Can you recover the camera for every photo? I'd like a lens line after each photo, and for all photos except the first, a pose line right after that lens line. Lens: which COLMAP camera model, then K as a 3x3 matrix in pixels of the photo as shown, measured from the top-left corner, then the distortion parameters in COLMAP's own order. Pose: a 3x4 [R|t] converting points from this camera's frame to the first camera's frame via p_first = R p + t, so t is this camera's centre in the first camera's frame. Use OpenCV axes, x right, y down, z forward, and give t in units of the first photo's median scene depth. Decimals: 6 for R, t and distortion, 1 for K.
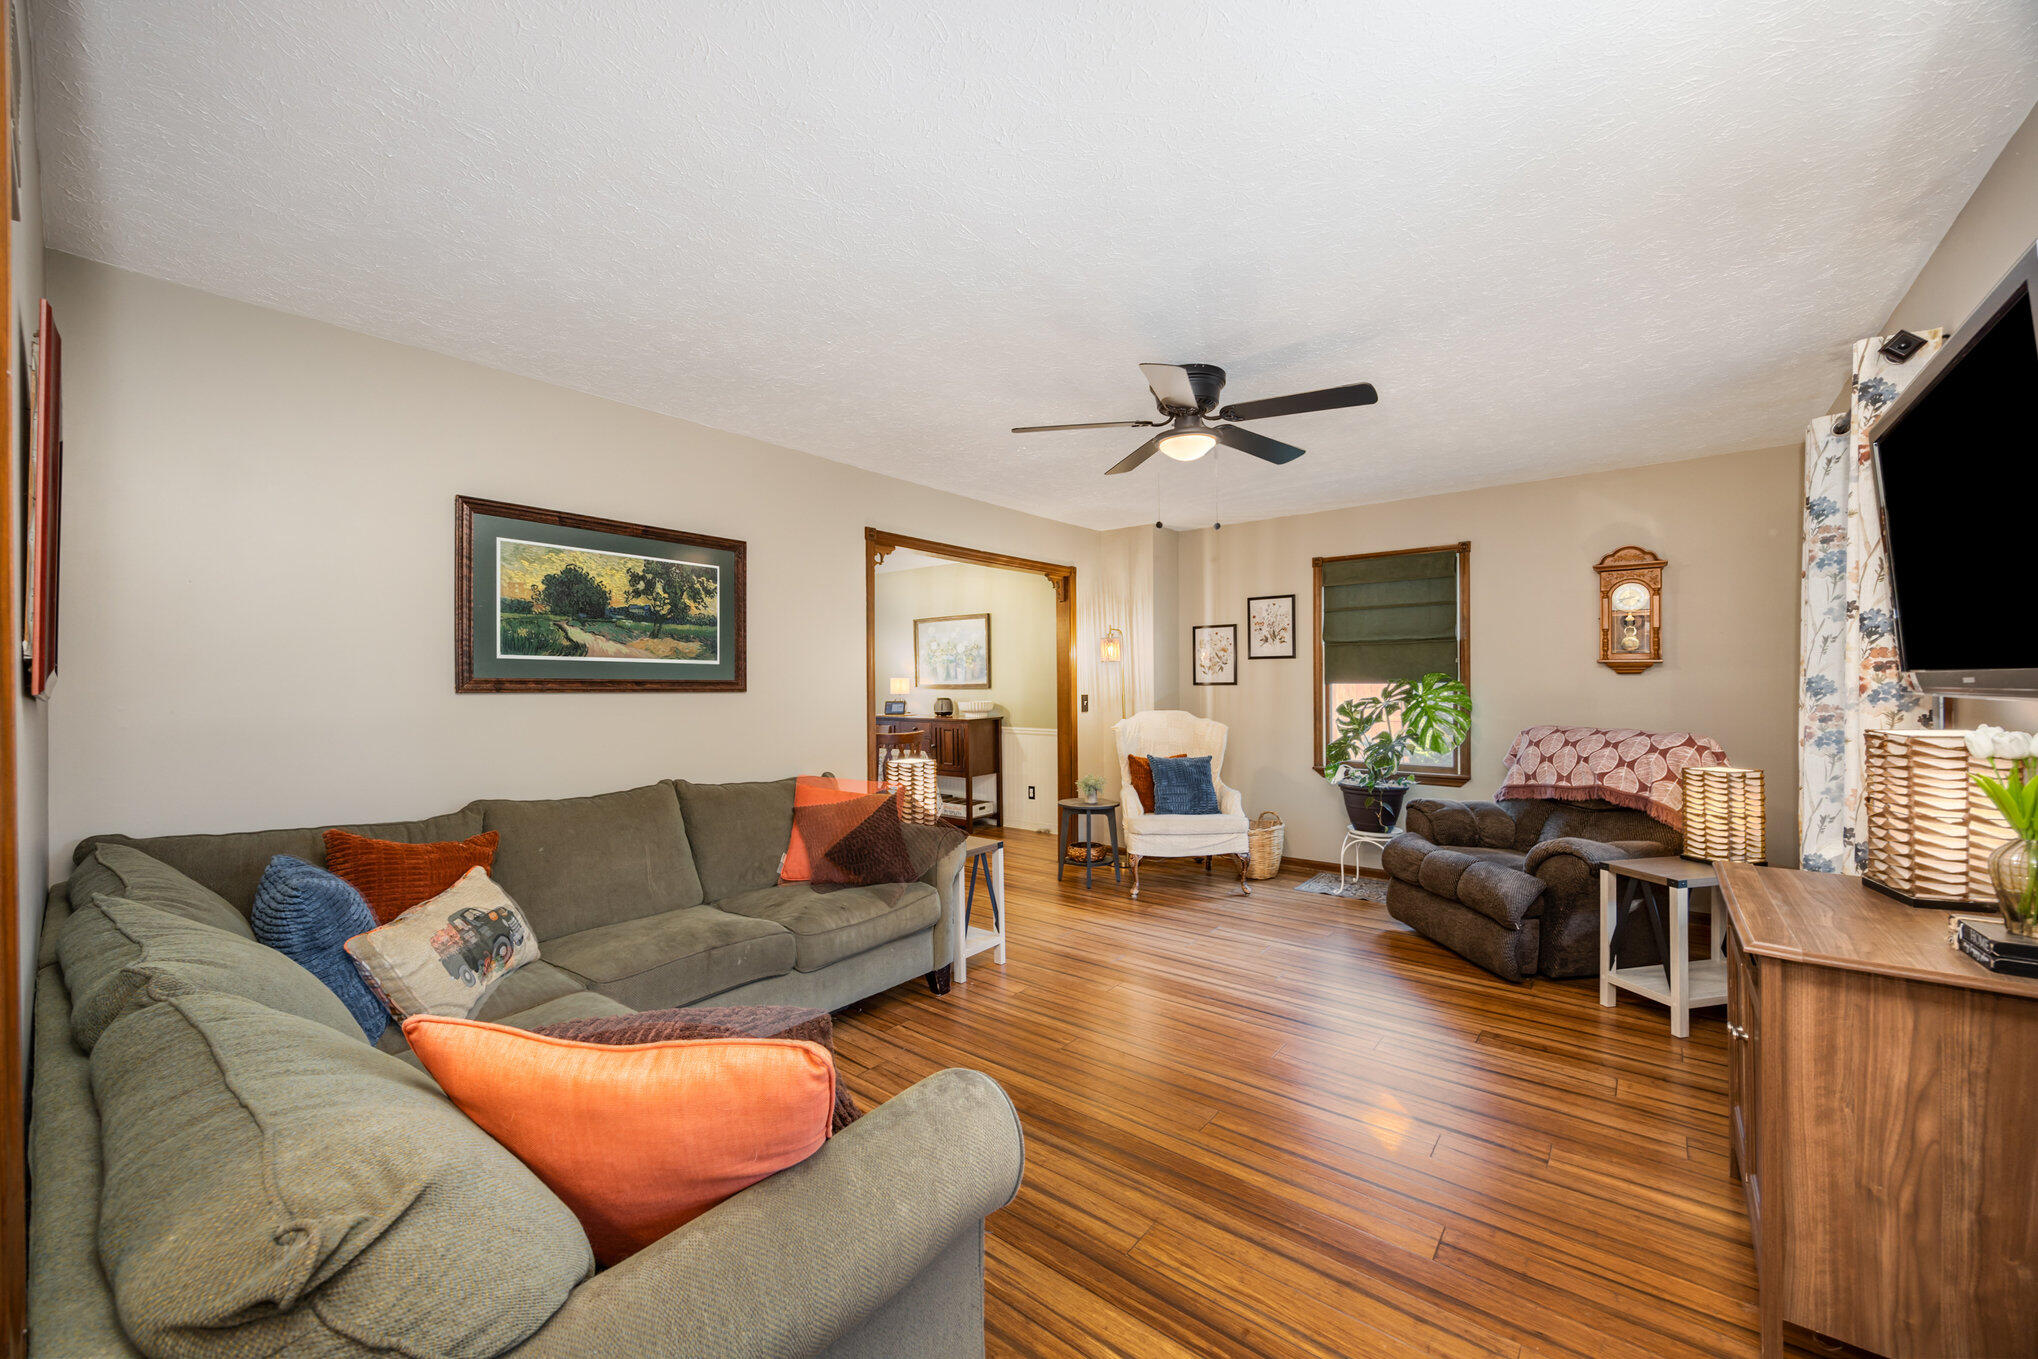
lens RADIAL K [[780.2, 0, 1024.1], [0, 780.2, 683.0], [0, 0, 1]] dist [0.000002, -0.000072]
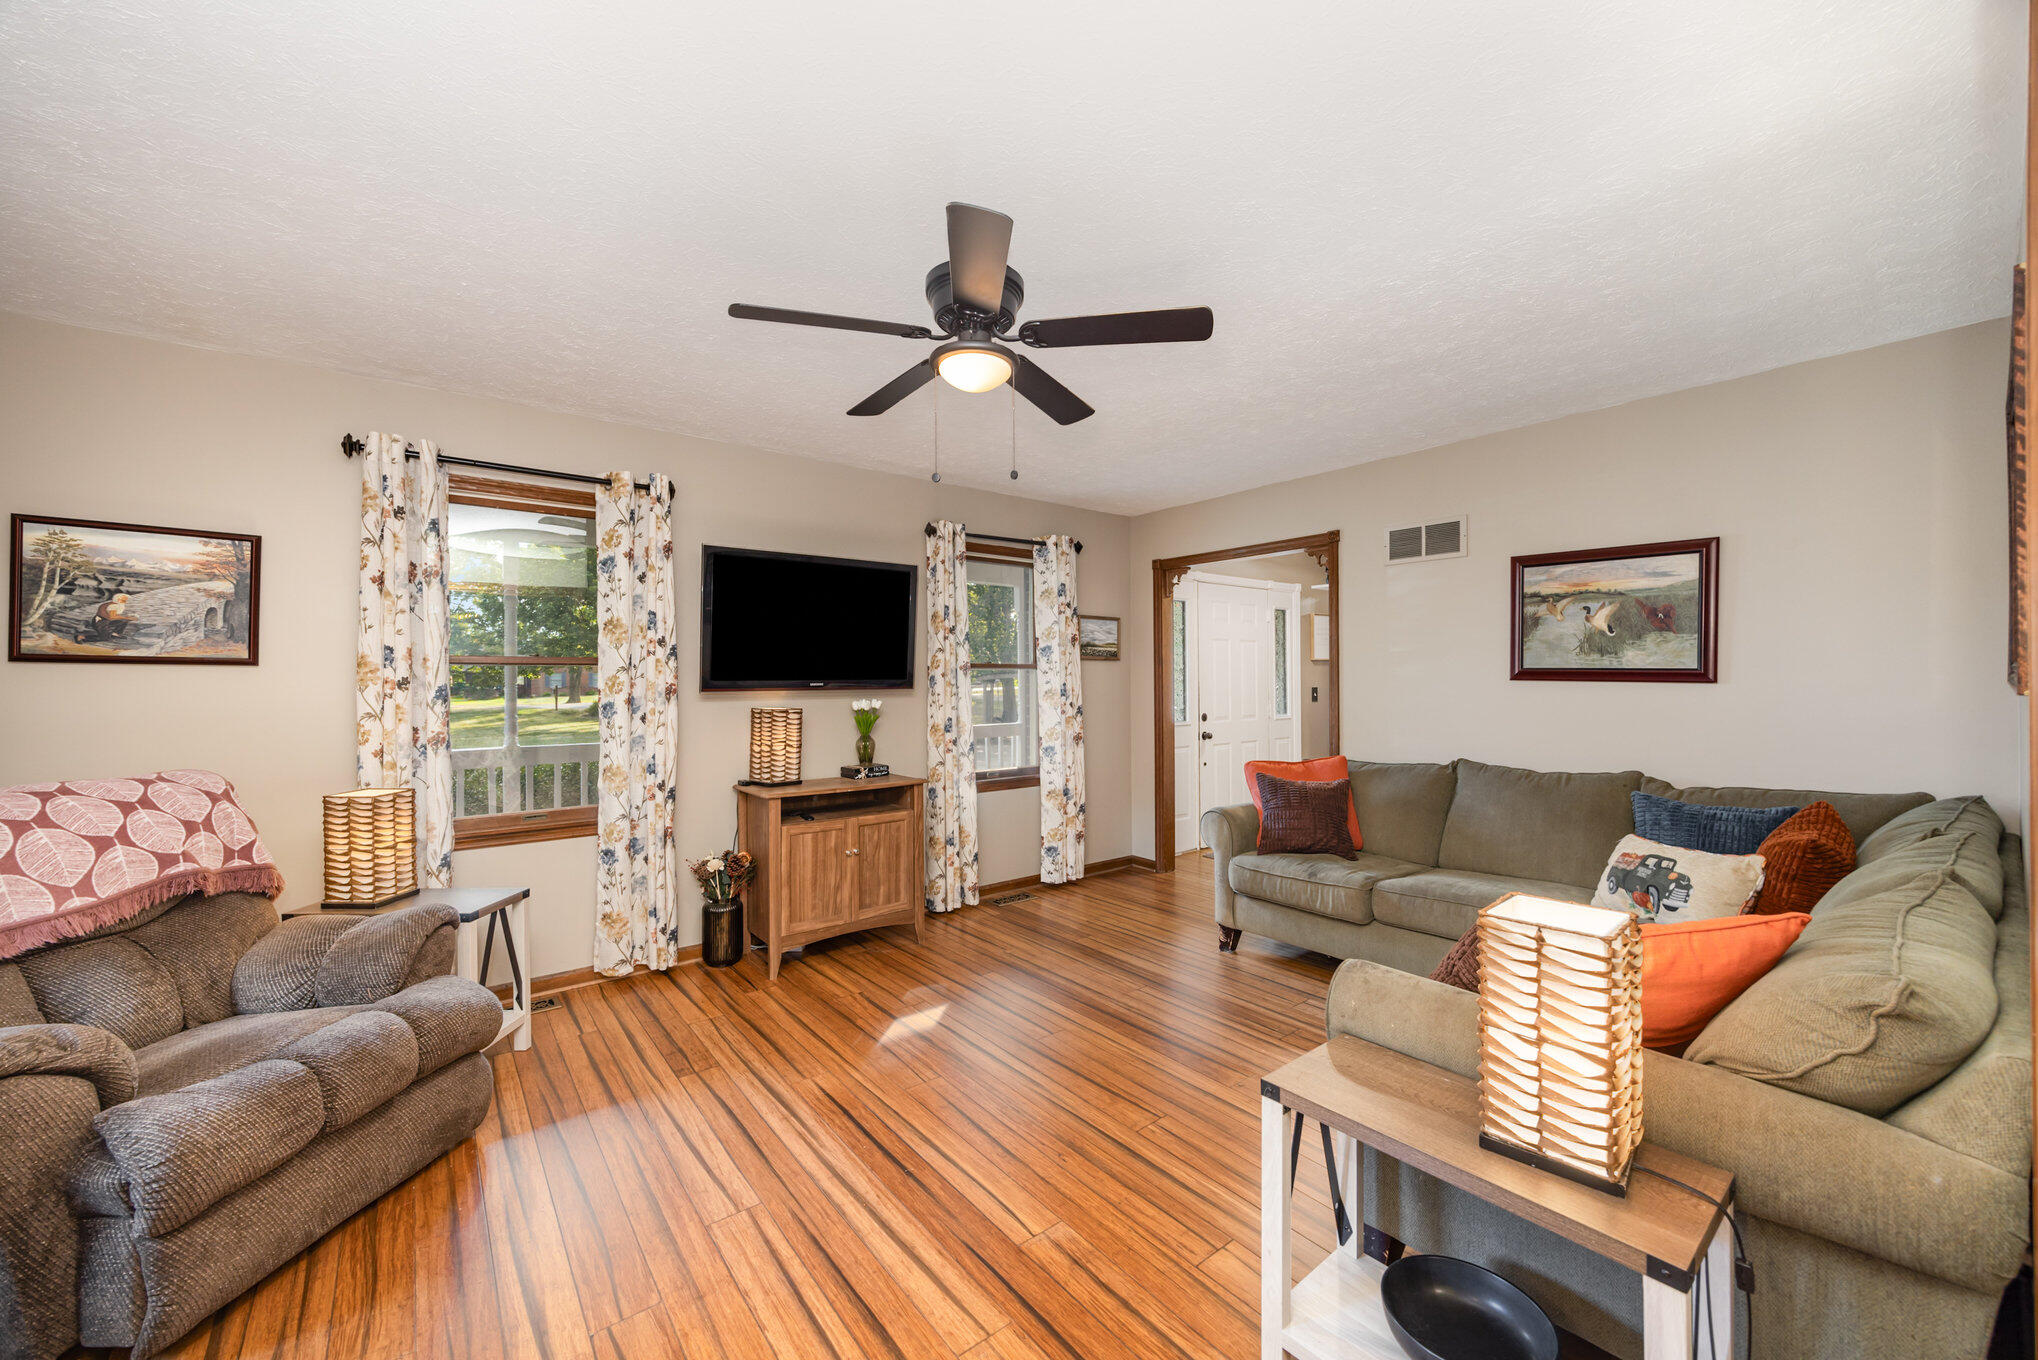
lens RADIAL K [[780.2, 0, 1024.2], [0, 780.2, 677.2], [0, 0, 1]] dist [0.000002, -0.000072]
pose [[-0.976195, 0.019095, 0.216054, 0.002517], [0.017199, 0.999795, -0.010649, 0.003333], [-0.216213, -0.006679, -0.976323, 1.448184]]
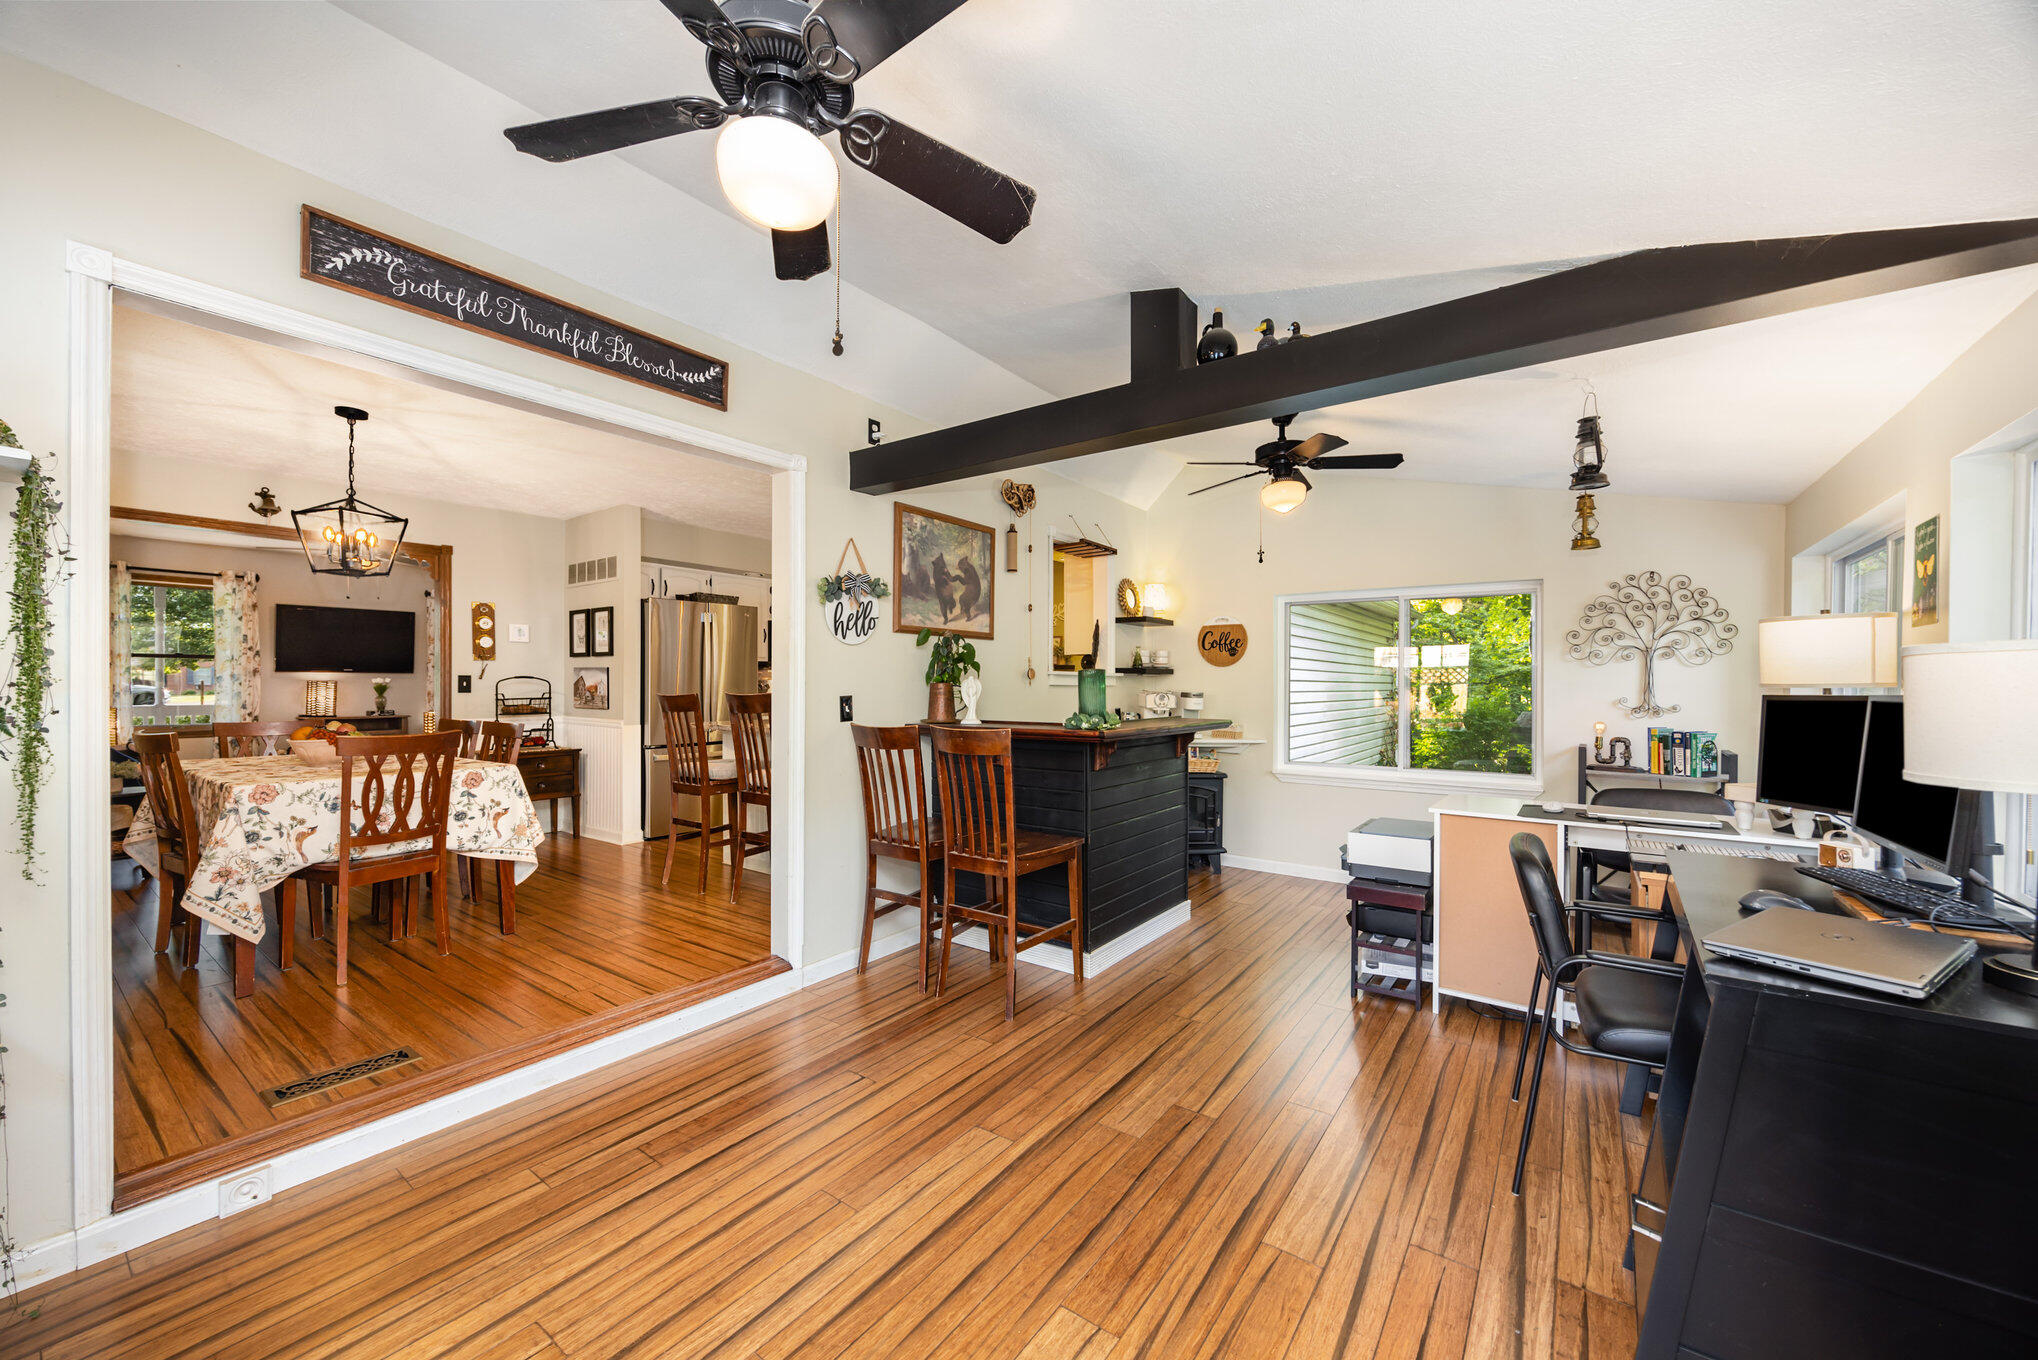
lens RADIAL K [[780.2, 0, 1014.0], [0, 780.2, 691.0], [0, 0, 1]] dist [0.000002, -0.000072]
pose [[-0.998802, 0.009961, -0.047915, -1.032718], [0.009831, 0.999947, 0.002956, 0.056083], [0.047942, 0.002481, -0.998847, 2.520666]]
